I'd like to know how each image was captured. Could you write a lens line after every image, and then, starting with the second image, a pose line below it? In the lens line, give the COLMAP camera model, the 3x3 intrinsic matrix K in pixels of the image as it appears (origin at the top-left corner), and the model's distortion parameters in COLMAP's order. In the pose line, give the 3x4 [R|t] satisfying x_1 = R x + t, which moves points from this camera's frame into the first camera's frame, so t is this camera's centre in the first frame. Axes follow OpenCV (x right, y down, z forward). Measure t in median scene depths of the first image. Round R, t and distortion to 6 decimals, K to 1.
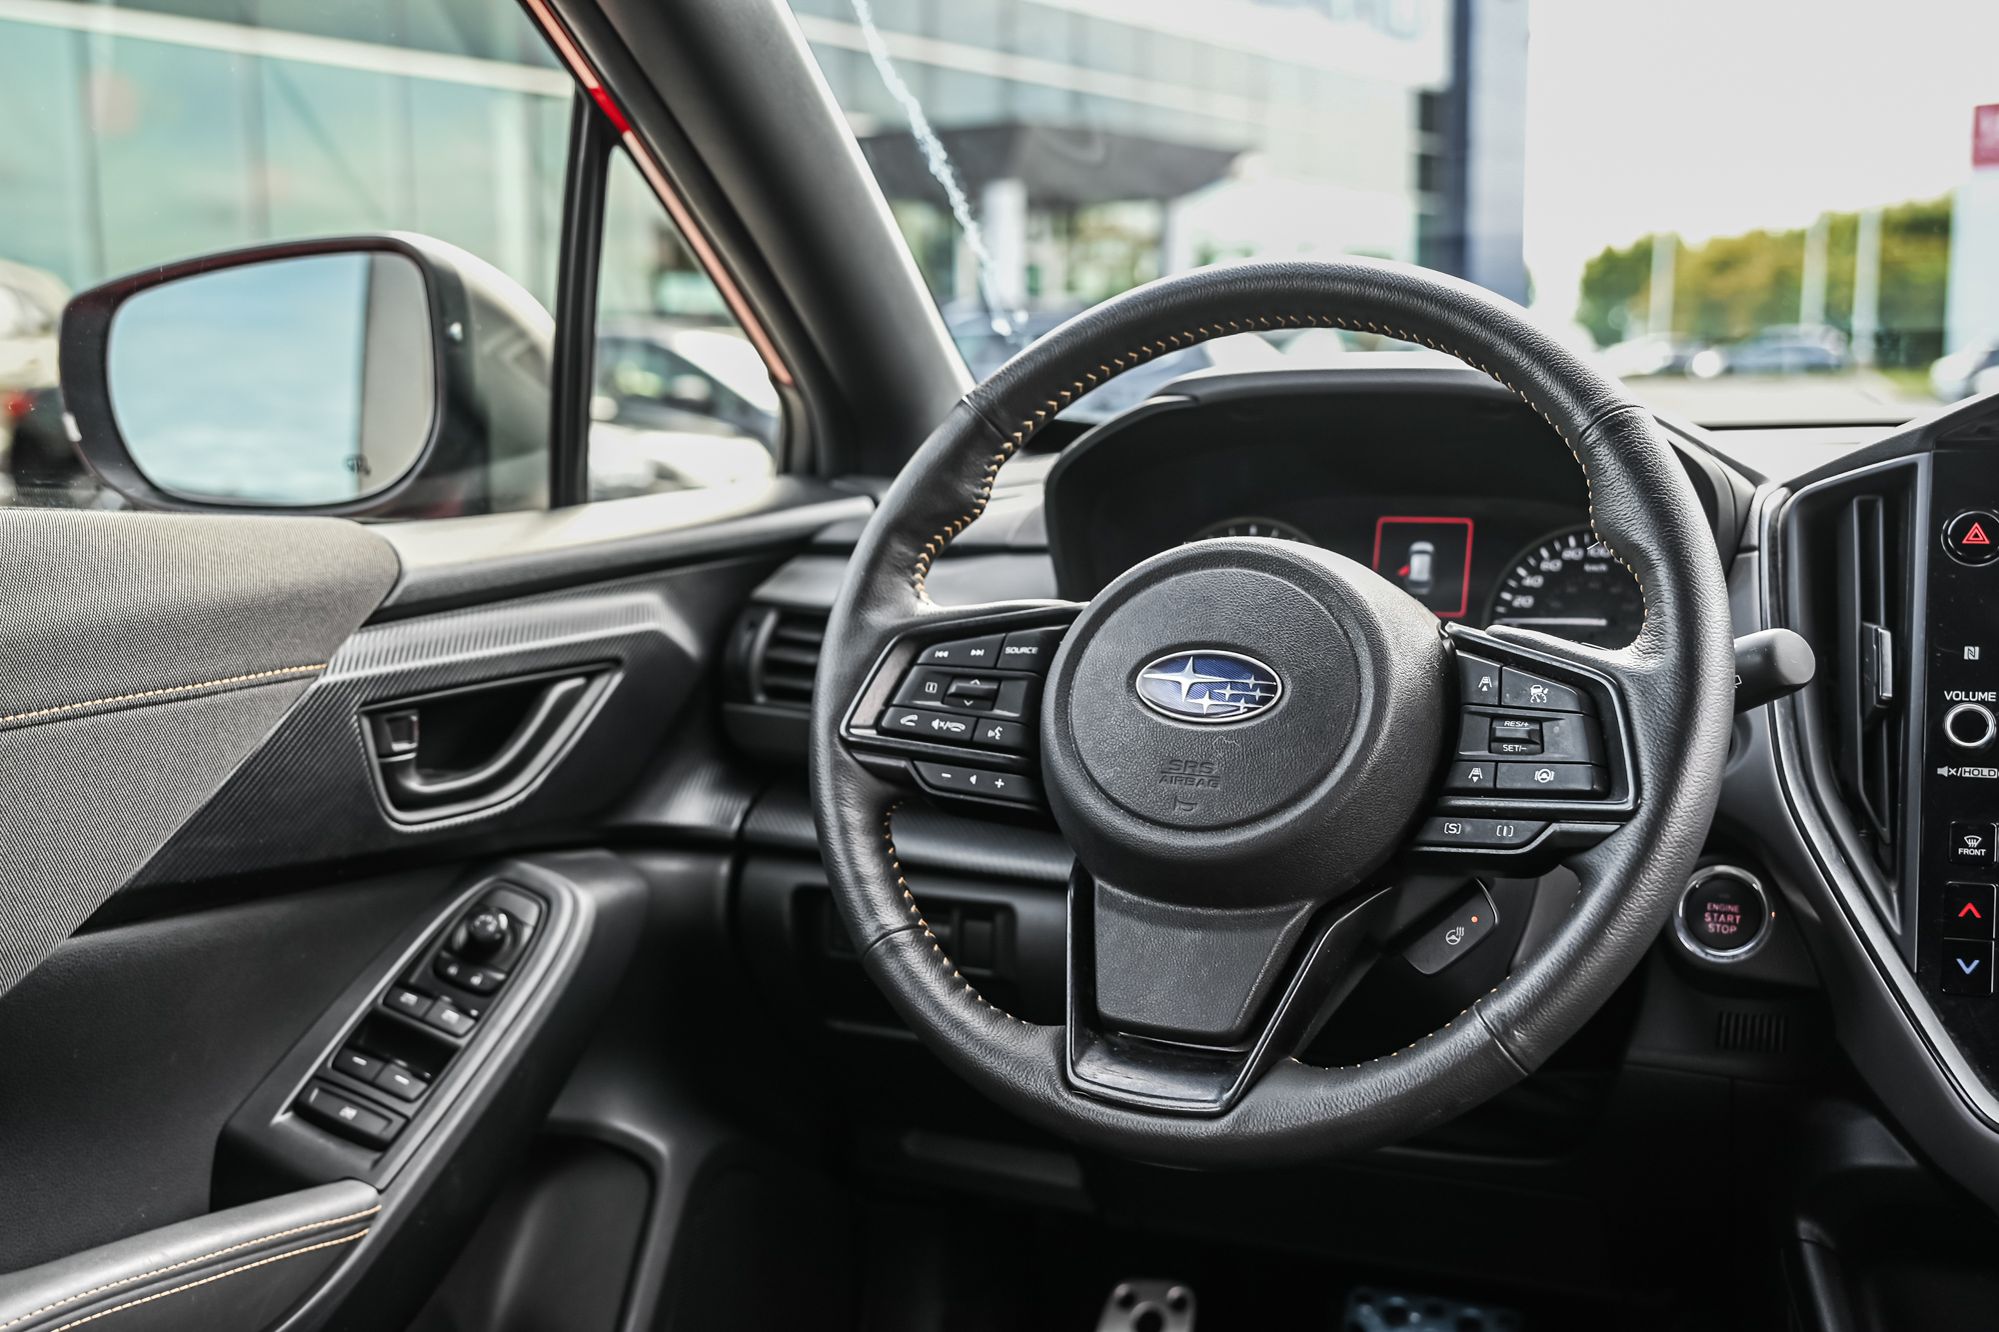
lens RADIAL K [[2097.3, 0, 1024.4], [0, 2097.3, 669.0], [0, 0, 1]] dist [-0.003023, 0.000000]
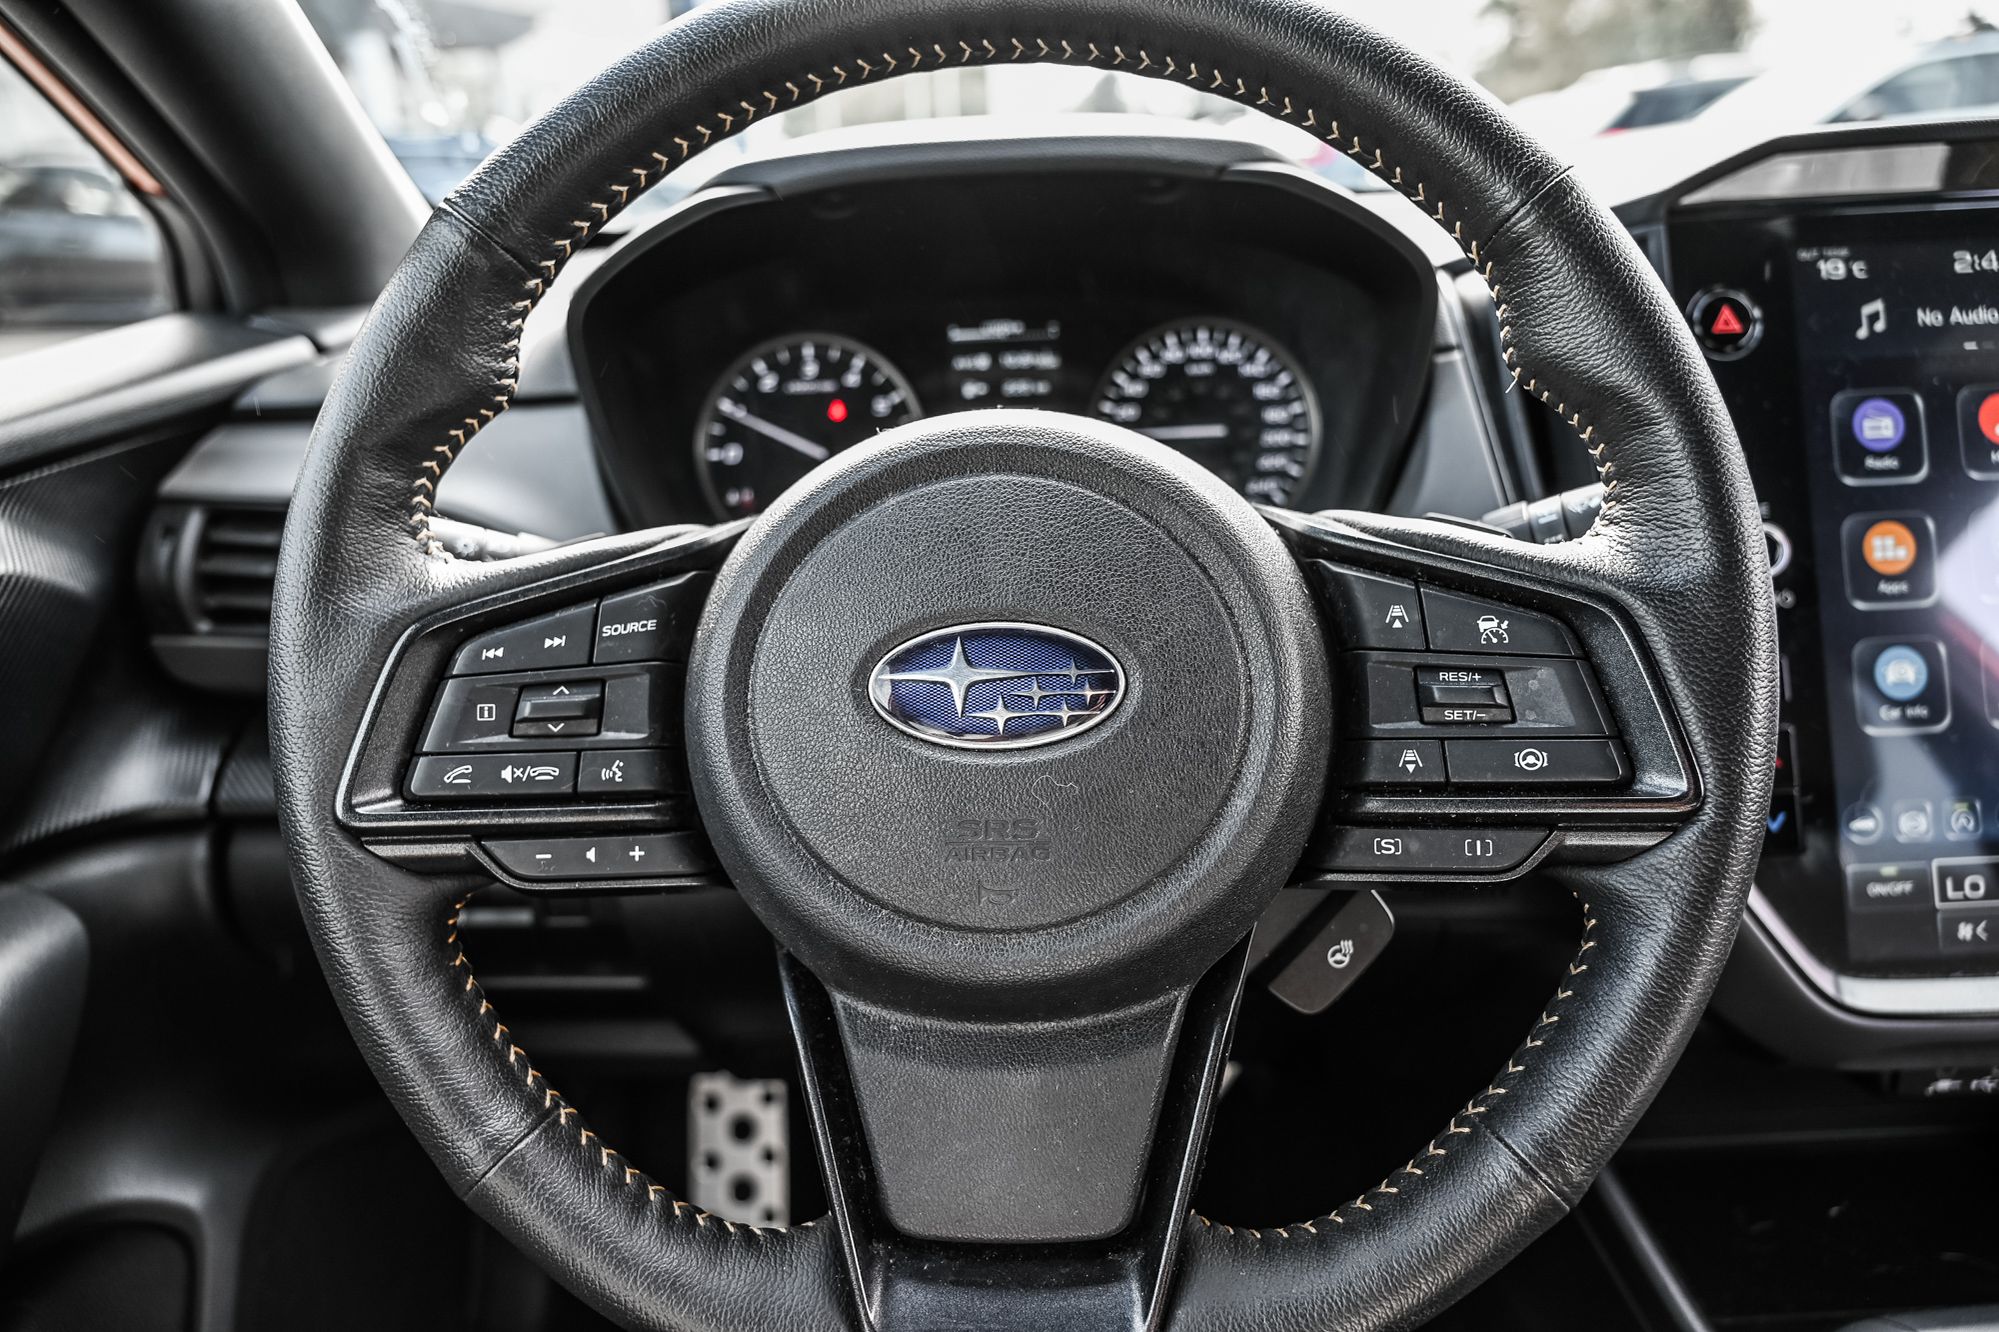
lens RADIAL K [[1301.8, 0, 1007.2], [0, 1301.8, 681.3], [0, 0, 1]] dist [-0.028058, 0.011914]
pose [[0.915158, -0.174763, 0.363241, -0.040990], [0.087058, 0.965553, 0.245213, -0.076903], [-0.393582, -0.192785, 0.898848, 0.608135]]
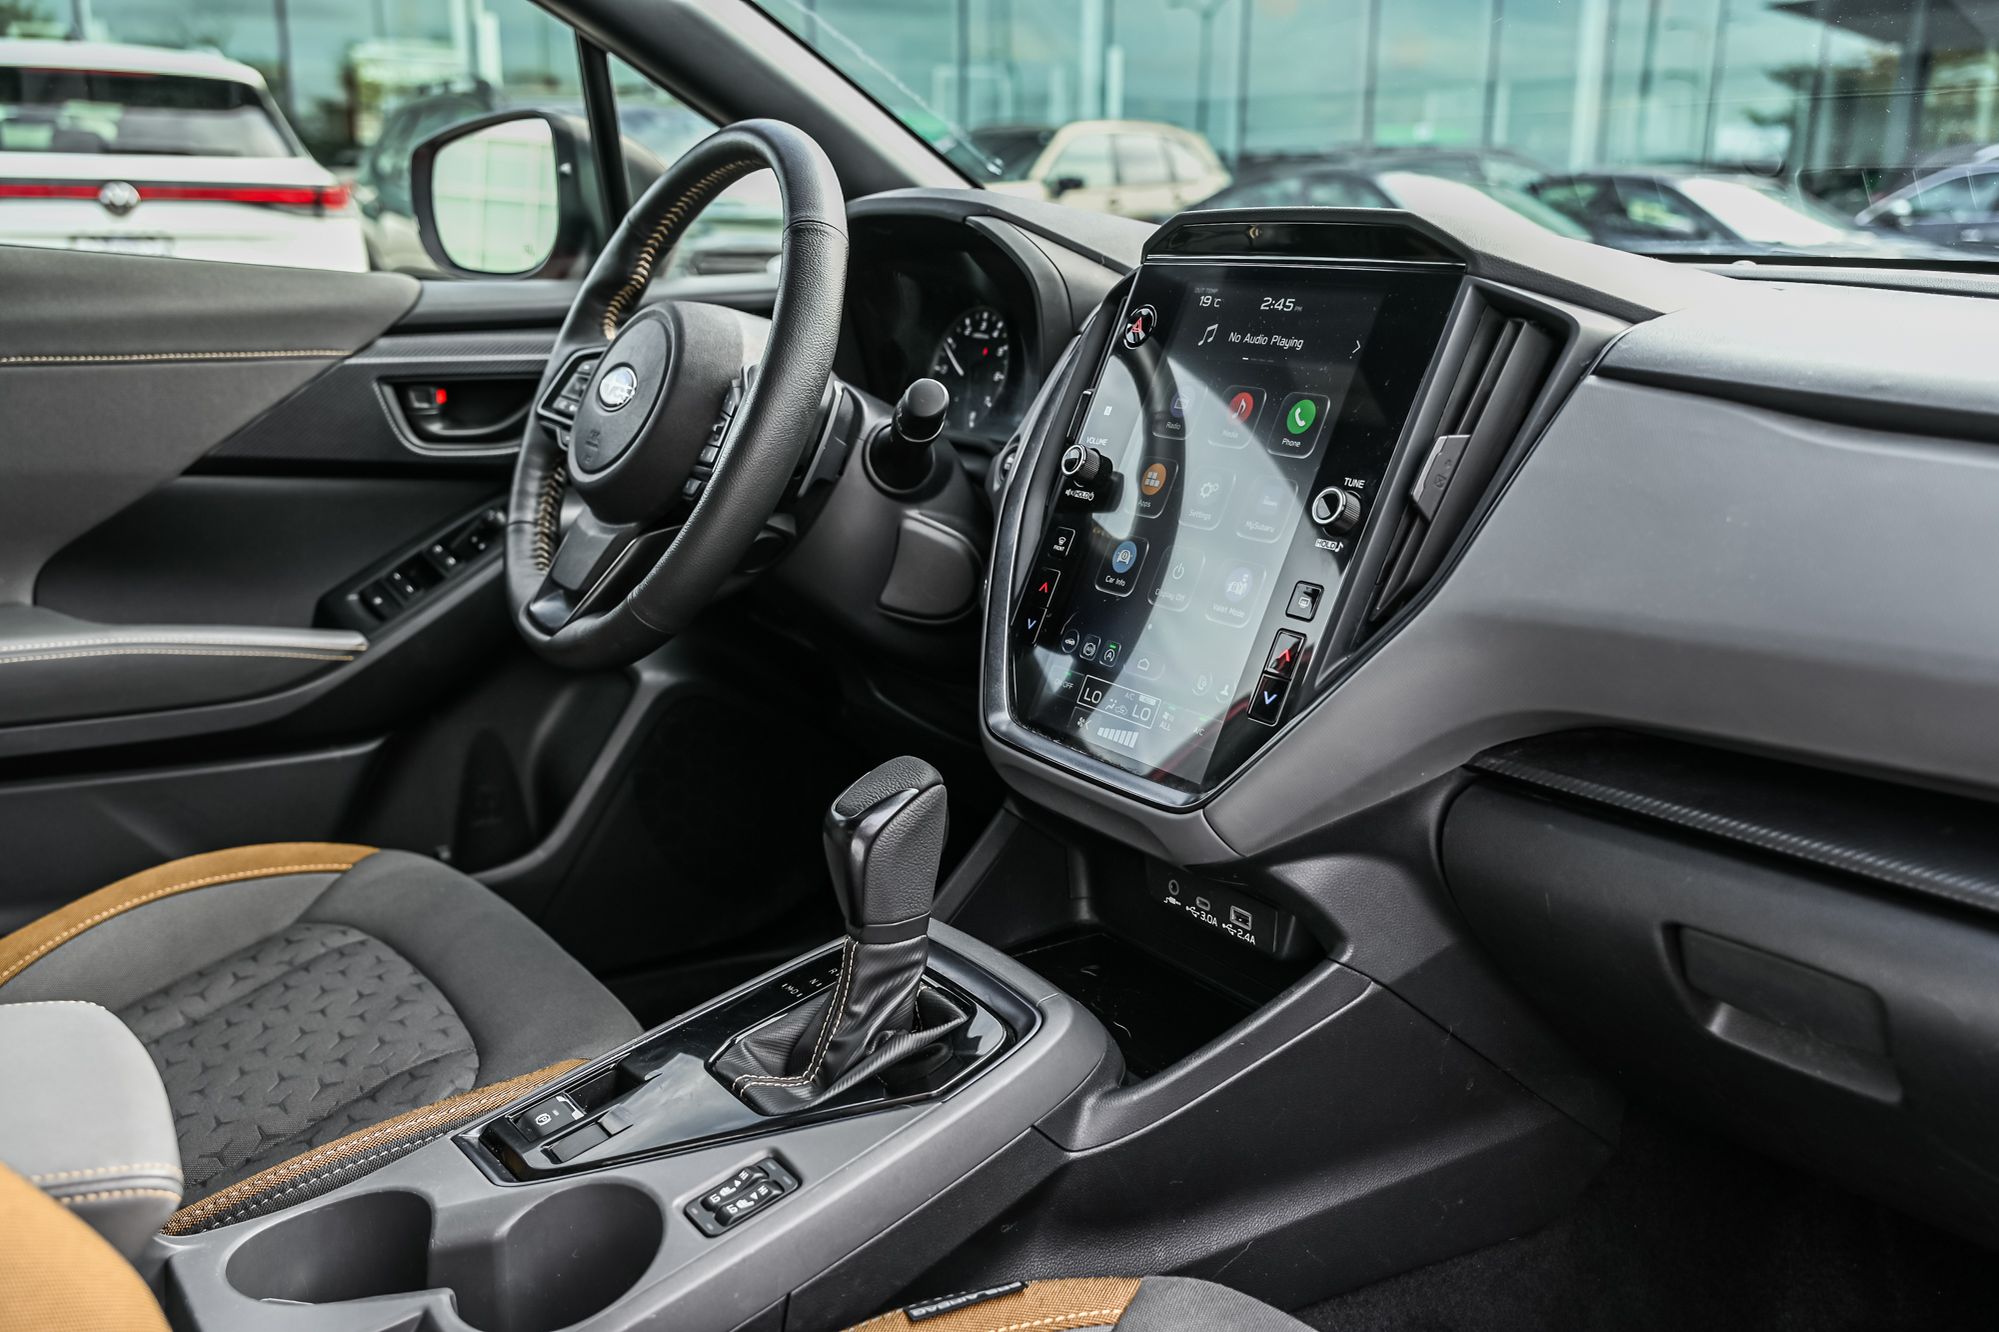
lens RADIAL K [[1696.2, 0, 1044.1], [0, 1696.2, 672.9], [0, 0, 1]] dist [0.029759, -0.020233]
pose [[0.863550, 0.149025, -0.481740, 0.974389], [-0.089271, 0.985423, 0.144815, 0.004630], [0.496299, -0.082049, 0.864266, -0.011797]]
